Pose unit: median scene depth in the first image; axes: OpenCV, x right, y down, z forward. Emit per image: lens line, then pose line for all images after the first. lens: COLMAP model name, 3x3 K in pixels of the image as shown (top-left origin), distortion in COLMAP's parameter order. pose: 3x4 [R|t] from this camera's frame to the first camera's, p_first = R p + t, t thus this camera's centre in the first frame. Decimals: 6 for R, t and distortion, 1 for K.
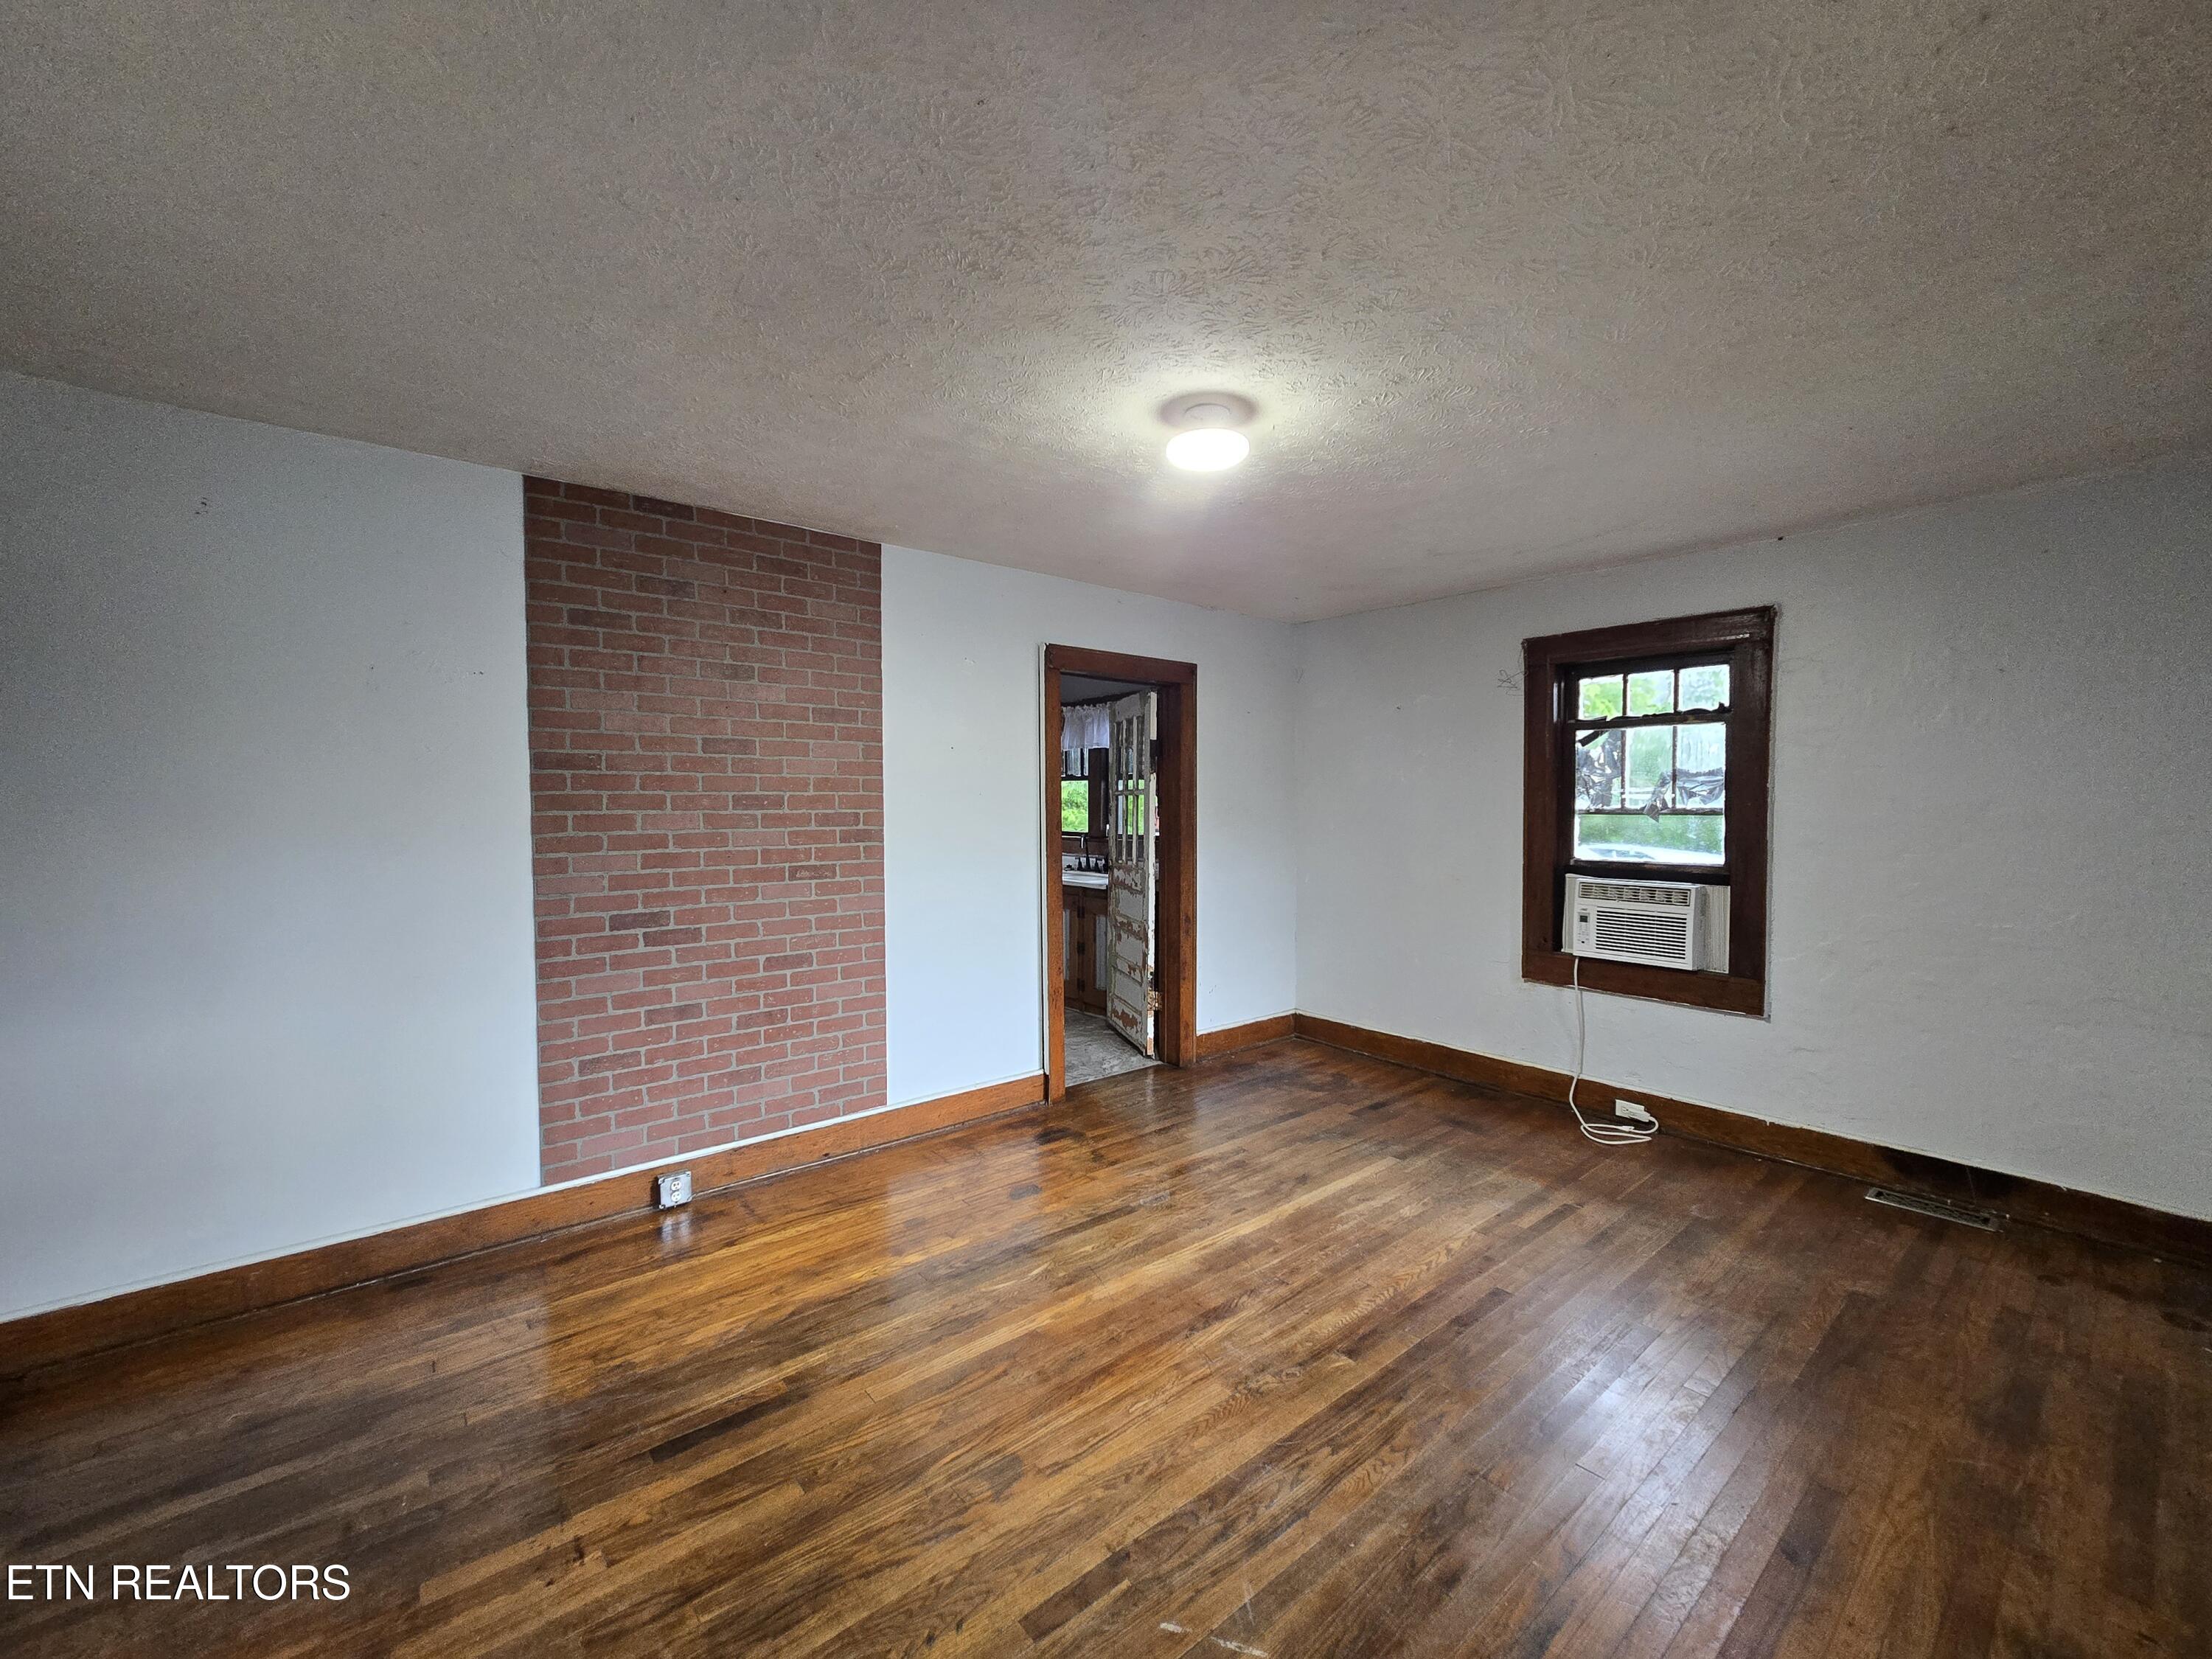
lens RADIAL K [[886.9, 0, 1119.9], [0, 886.9, 831.3], [0, 0, 1]] dist [-0.003067, 0.000042]
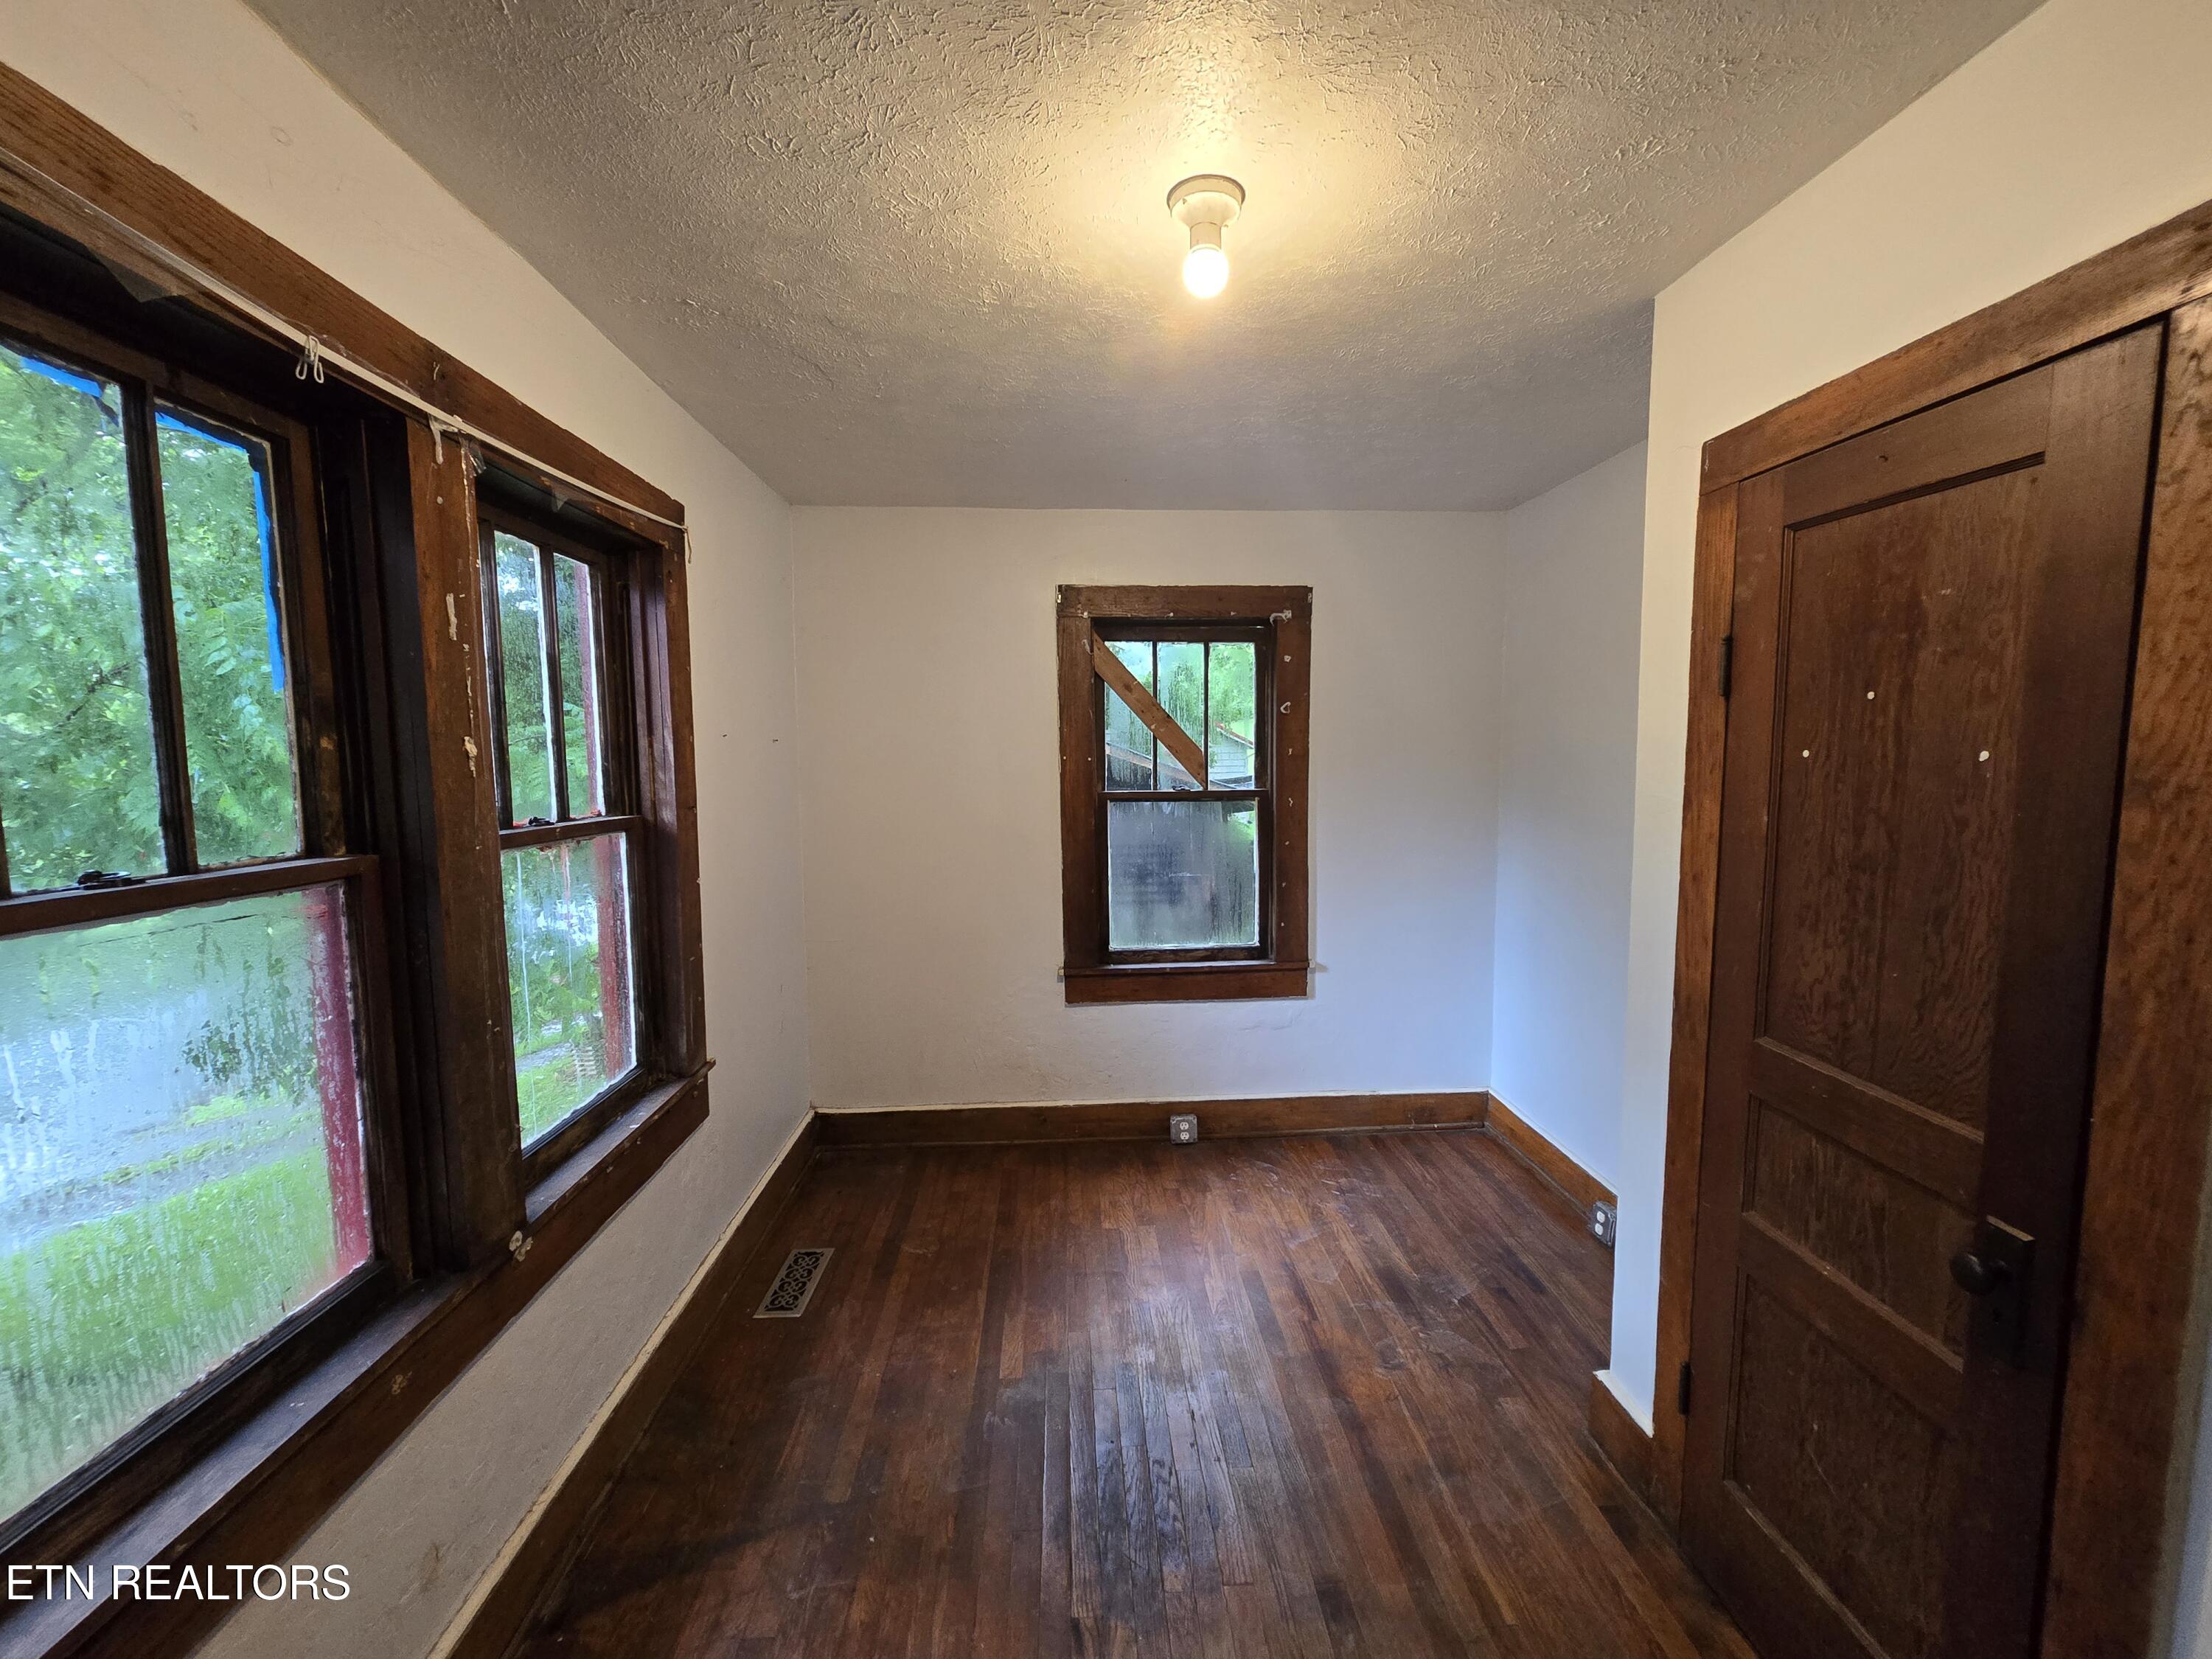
lens RADIAL K [[886.9, 0, 1119.9], [0, 886.9, 831.3], [0, 0, 1]] dist [-0.003067, 0.000042]
pose [[0.592562, -0.070138, 0.802465, -0.198369], [0.031912, 0.997464, 0.063616, -0.048835], [-0.804892, -0.012088, 0.593298, 0.534109]]
